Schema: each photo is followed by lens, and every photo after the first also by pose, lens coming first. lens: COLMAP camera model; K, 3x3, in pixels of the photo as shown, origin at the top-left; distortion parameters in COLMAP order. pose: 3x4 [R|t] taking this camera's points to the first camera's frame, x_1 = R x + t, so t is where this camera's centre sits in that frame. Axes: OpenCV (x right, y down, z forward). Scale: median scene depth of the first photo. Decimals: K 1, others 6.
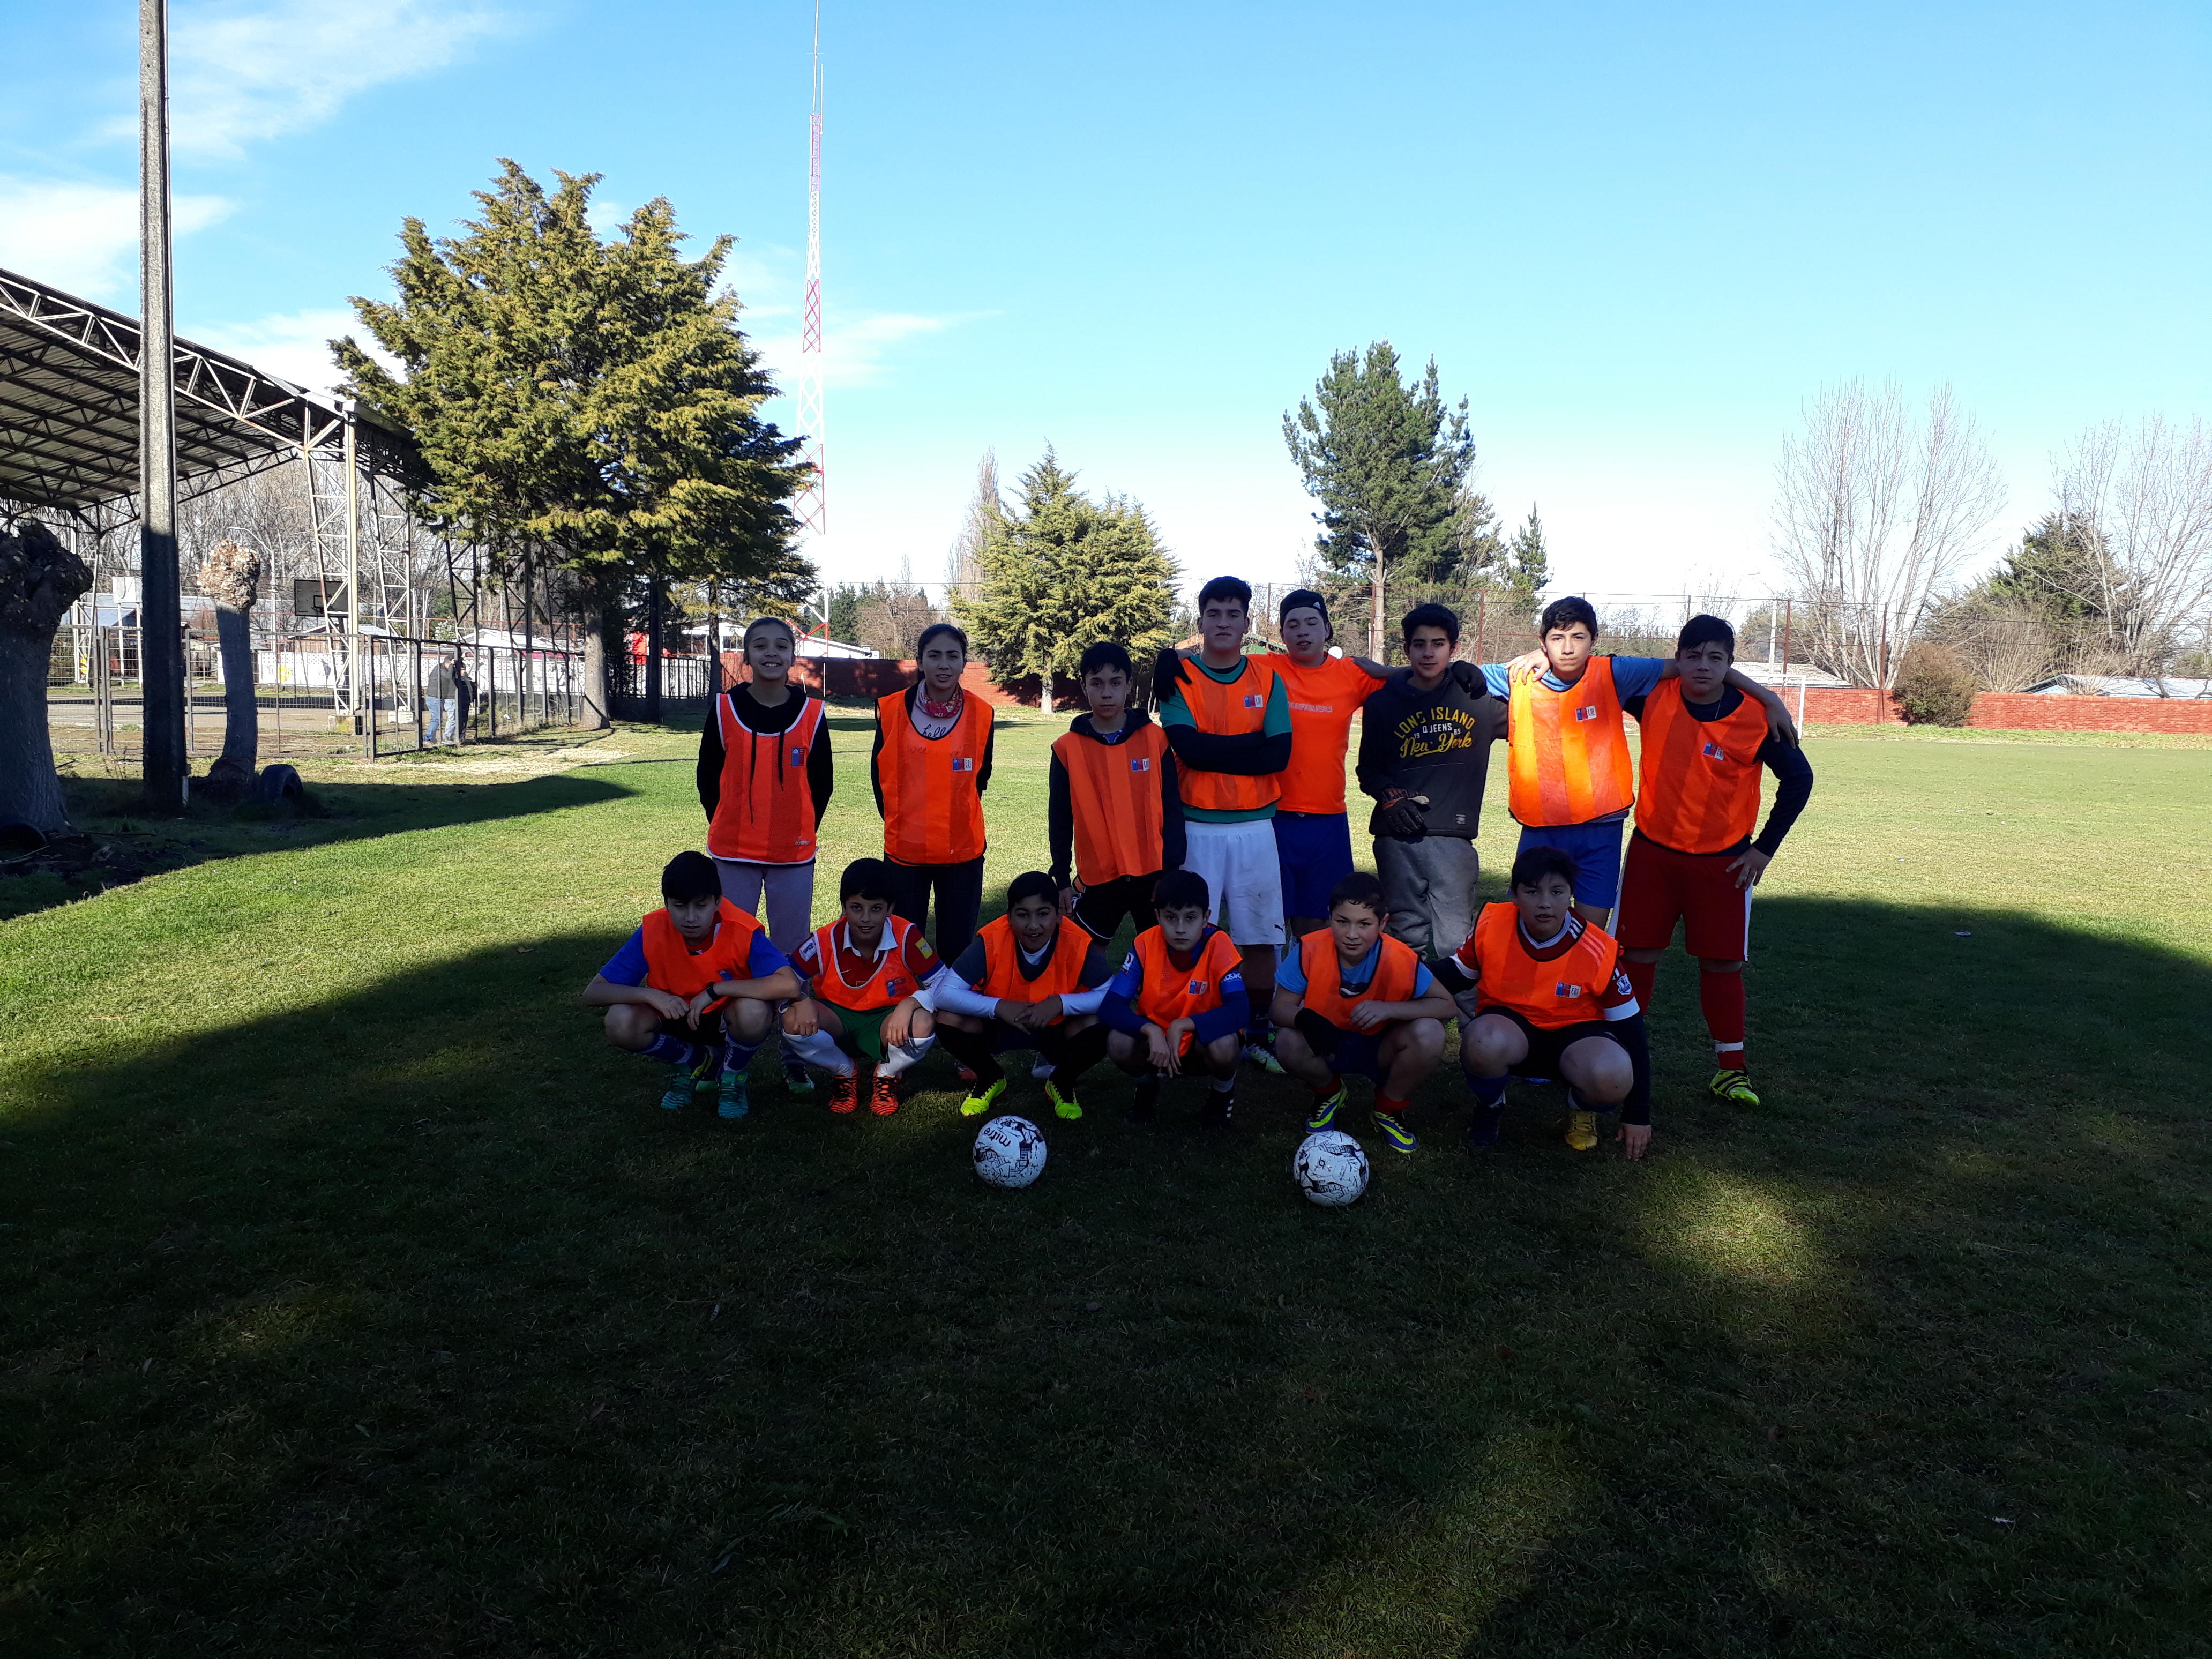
lens RADIAL K [[1708.6, 0, 1090.7], [0, 1708.6, 907.4], [0, 0, 1]] dist [0.058166, -0.090764]
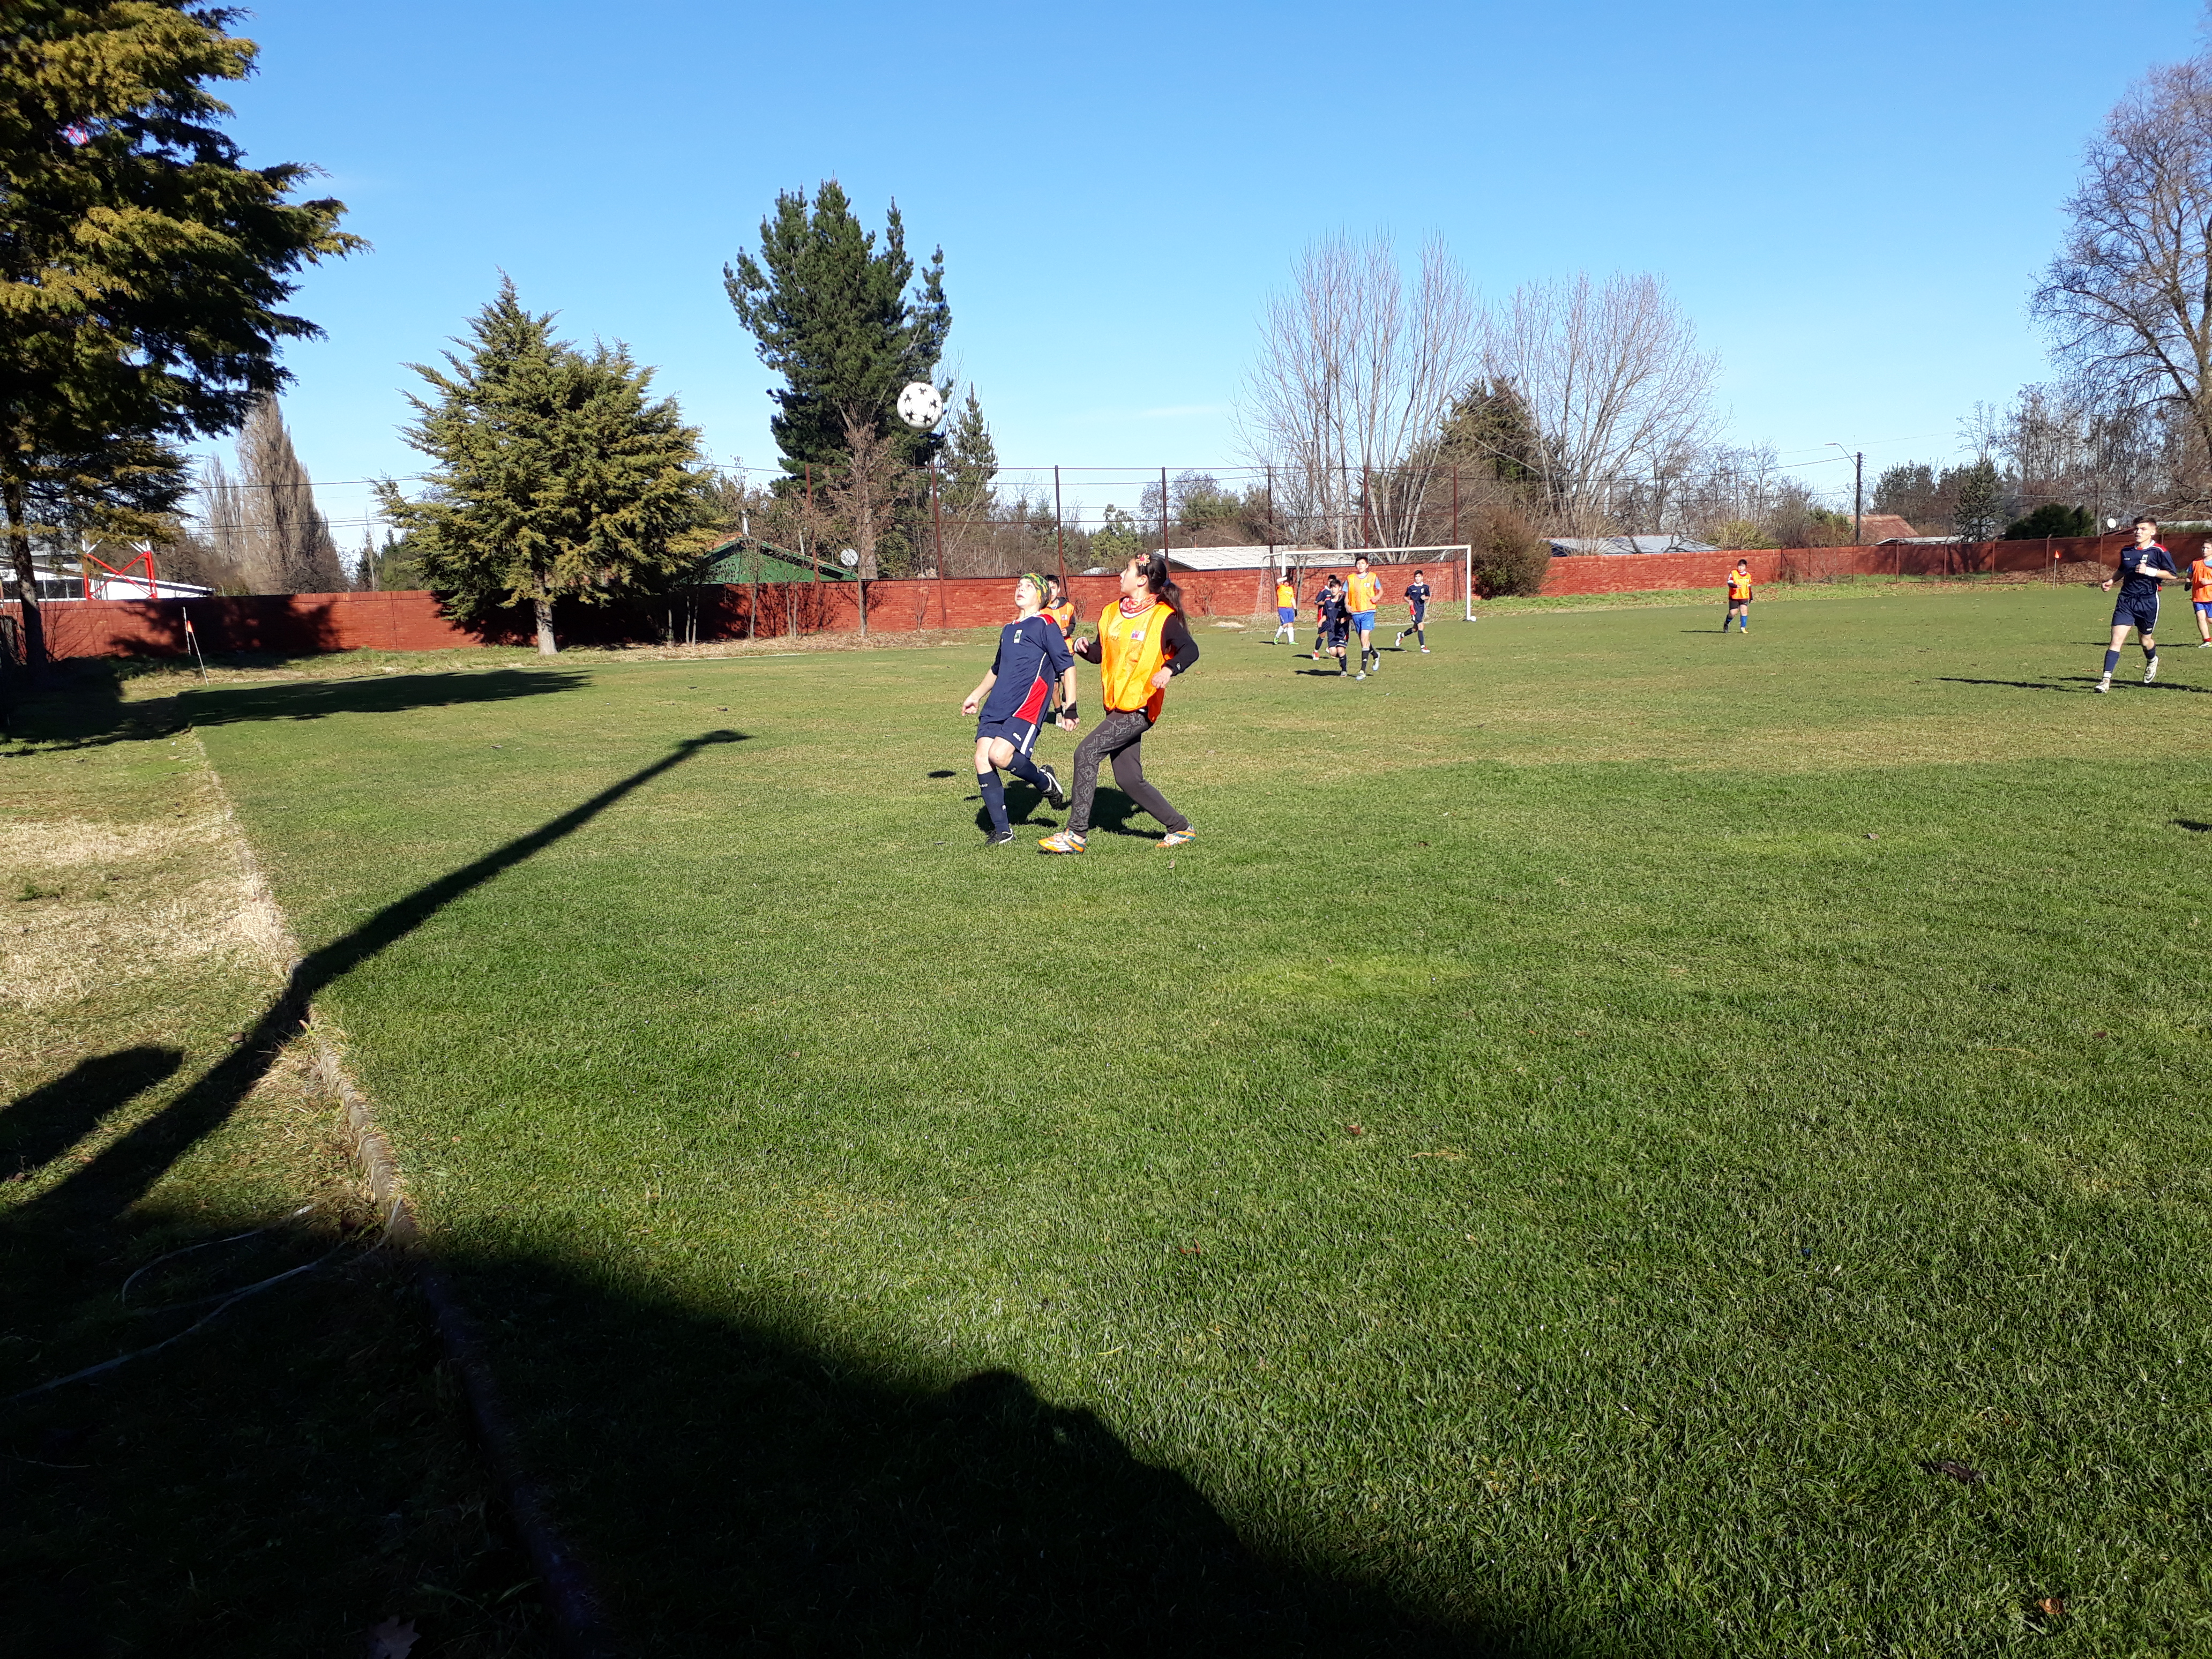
lens RADIAL K [[1766.4, 0, 1129.7], [0, 1766.4, 919.9], [0, 0, 1]] dist [-0.009520, -0.003324]
pose [[0.919631, -0.133391, 0.369440, -0.091301], [0.115267, 0.990807, 0.070816, -0.027223], [-0.375490, -0.022541, 0.926552, 0.219908]]
